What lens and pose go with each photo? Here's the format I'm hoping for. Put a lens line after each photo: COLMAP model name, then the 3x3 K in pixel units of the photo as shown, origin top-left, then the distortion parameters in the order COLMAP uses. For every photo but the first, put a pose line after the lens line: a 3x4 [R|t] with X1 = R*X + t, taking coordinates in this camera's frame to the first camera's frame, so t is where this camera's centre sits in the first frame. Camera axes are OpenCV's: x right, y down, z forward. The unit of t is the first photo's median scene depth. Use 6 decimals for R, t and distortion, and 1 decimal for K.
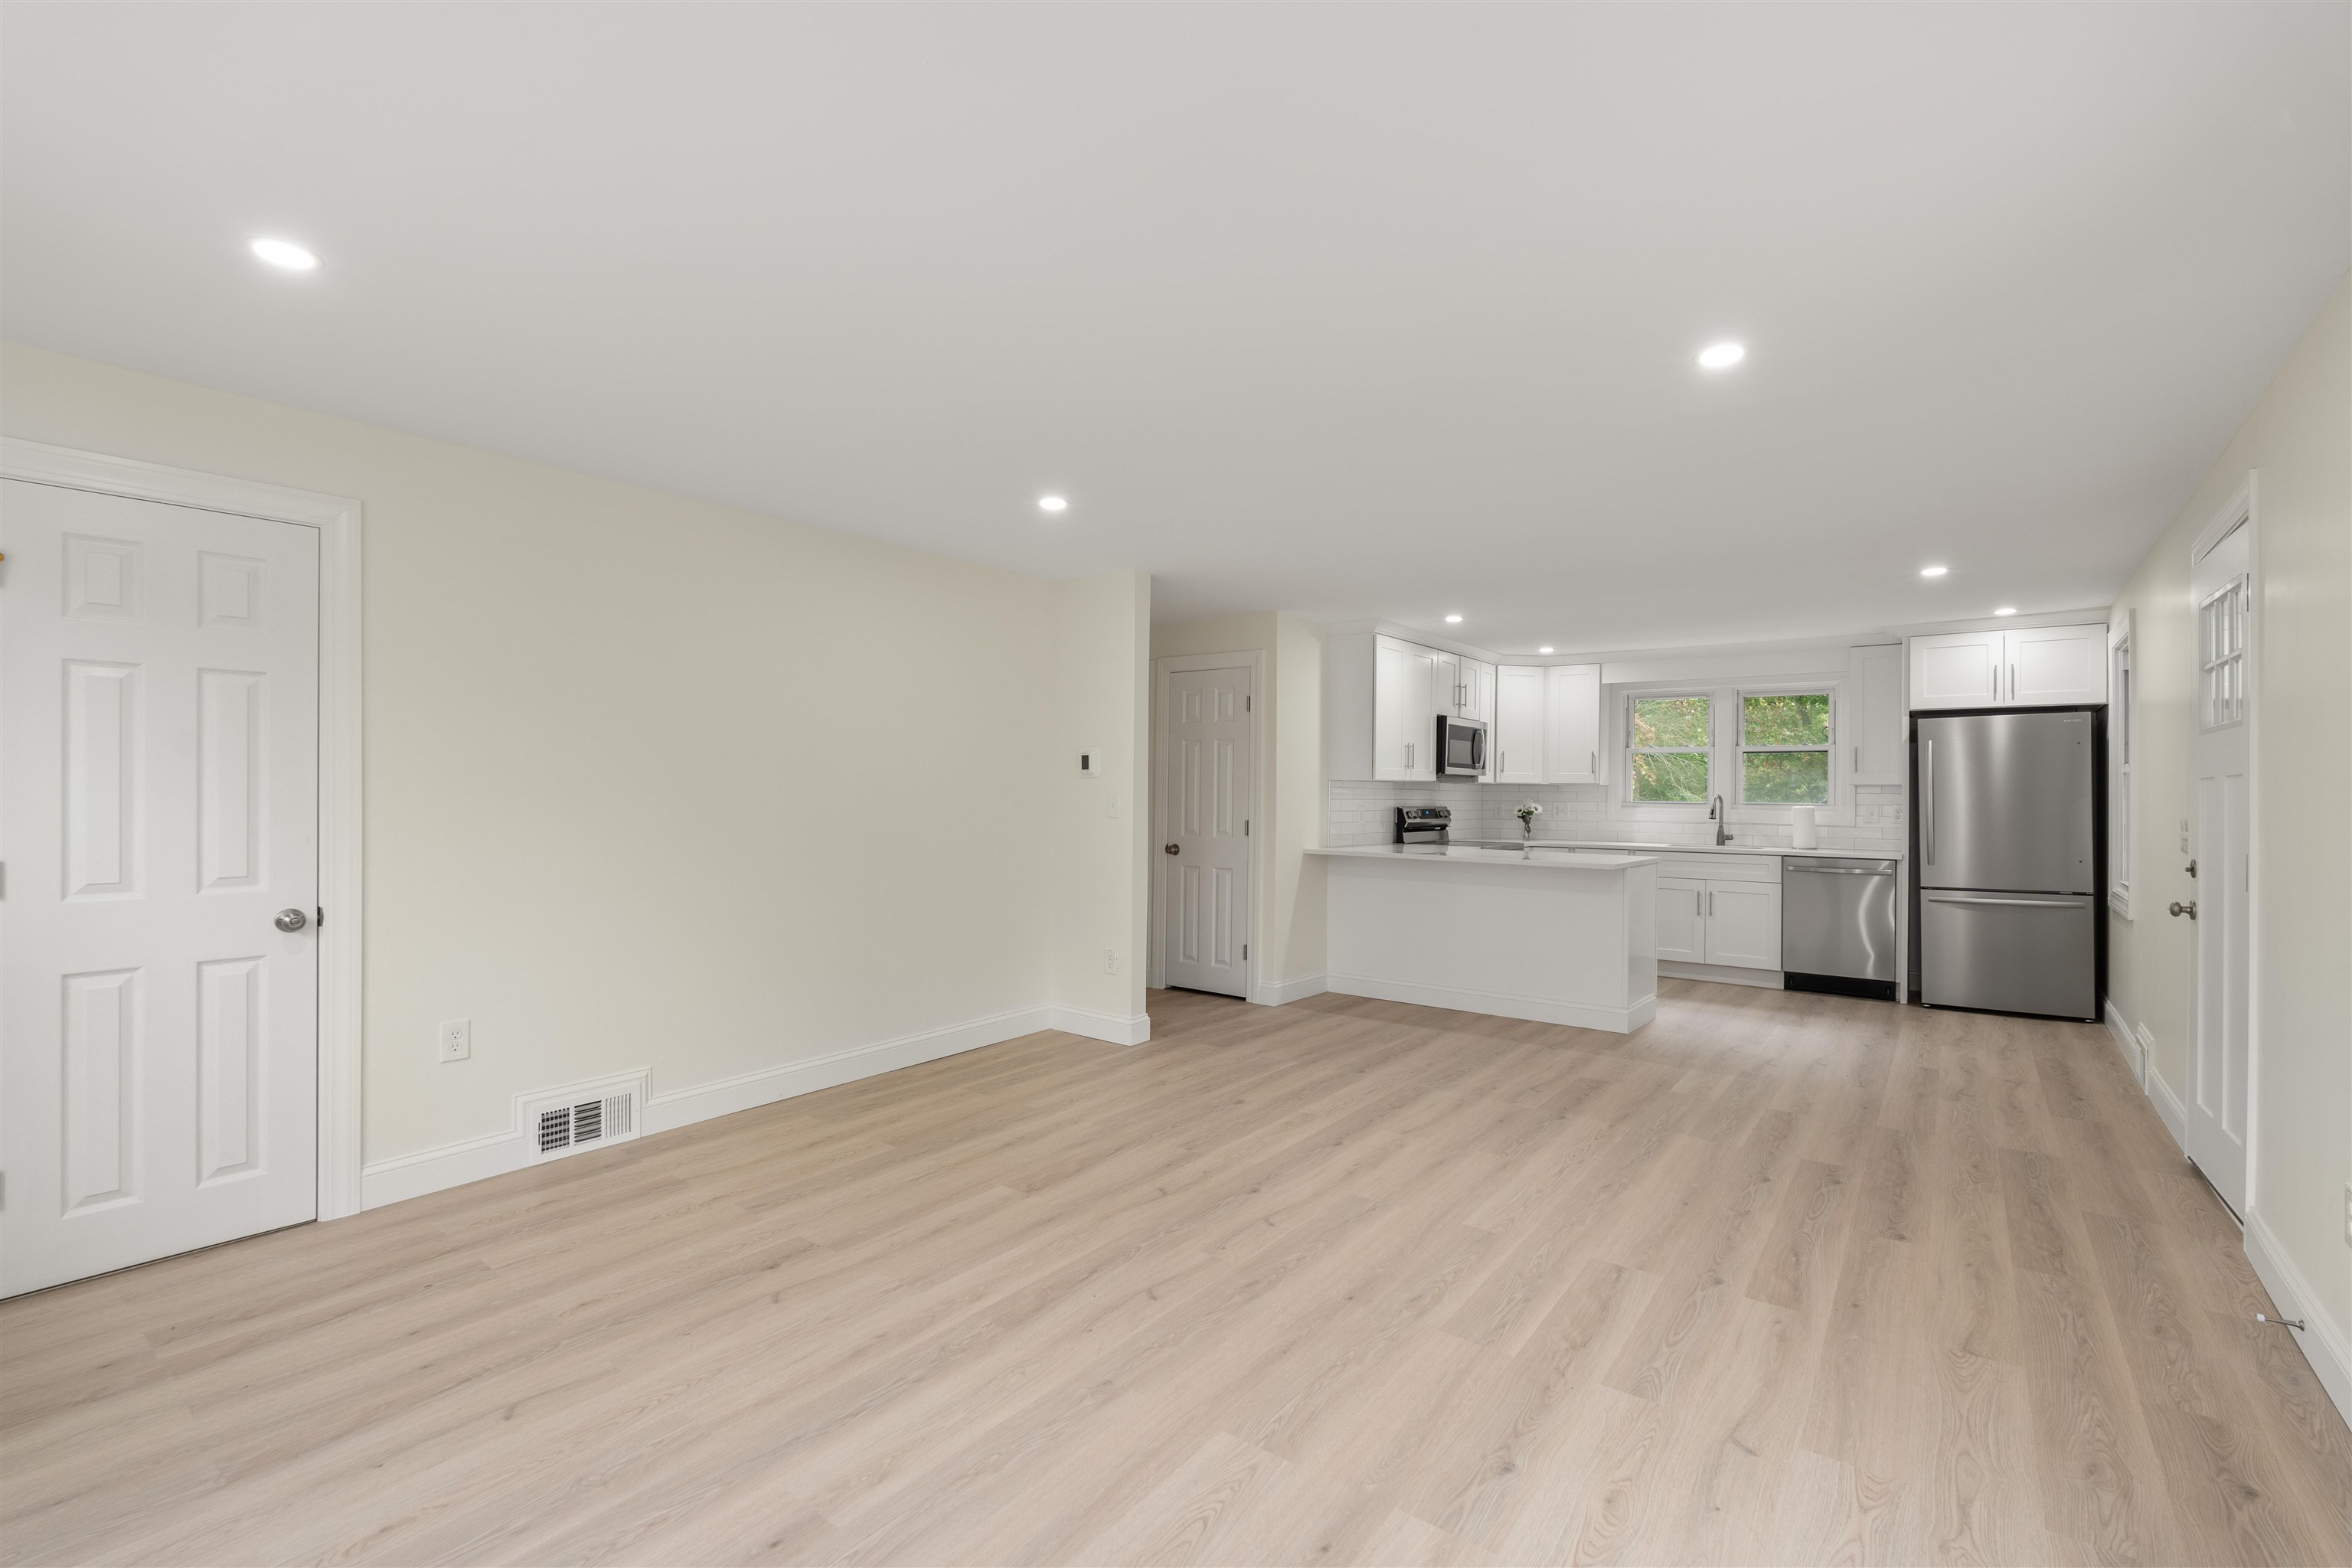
lens RADIAL K [[1042.2, 0, 1180.0], [0, 1042.2, 793.6], [0, 0, 1]] dist [-0.003904, 0.000860]
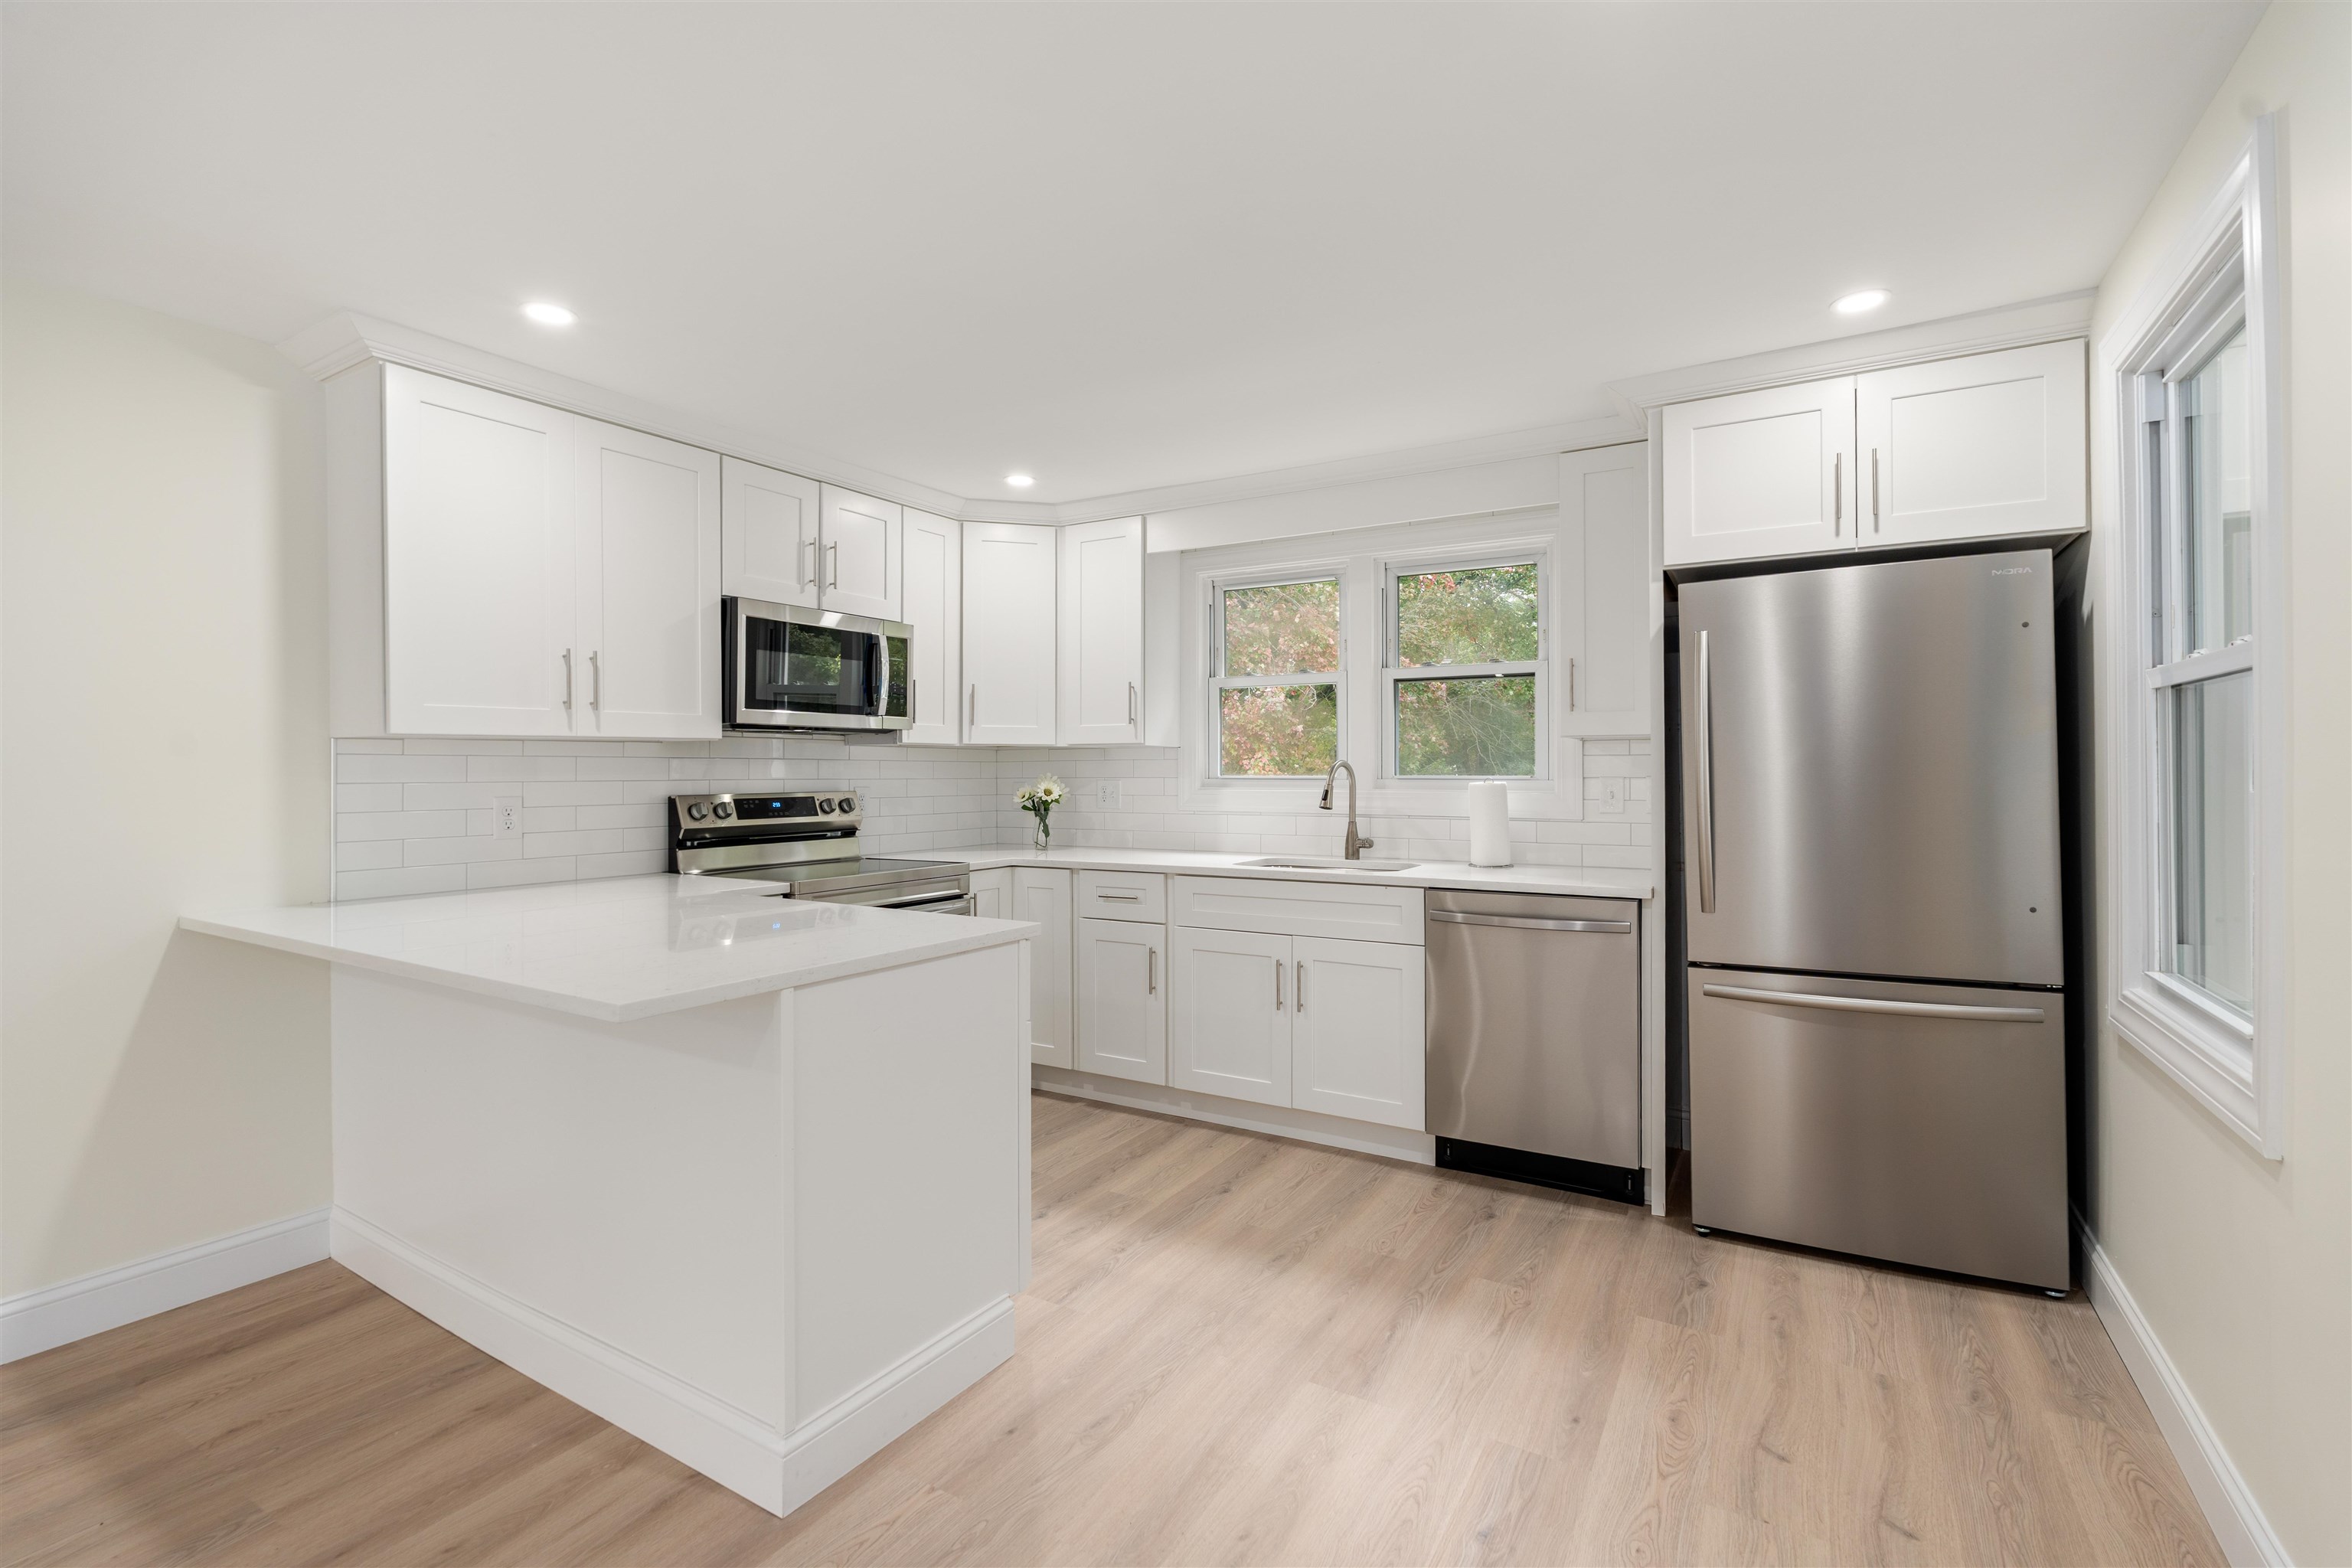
lens RADIAL K [[1042.2, 0, 1188.3], [0, 1042.2, 770.2], [0, 0, 1]] dist [-0.003904, 0.000860]
pose [[0.993434, -0.013874, 0.113559, 0.573835], [0.013433, 0.999899, 0.004648, 0.003032], [-0.113612, -0.003092, 0.993520, 0.741529]]
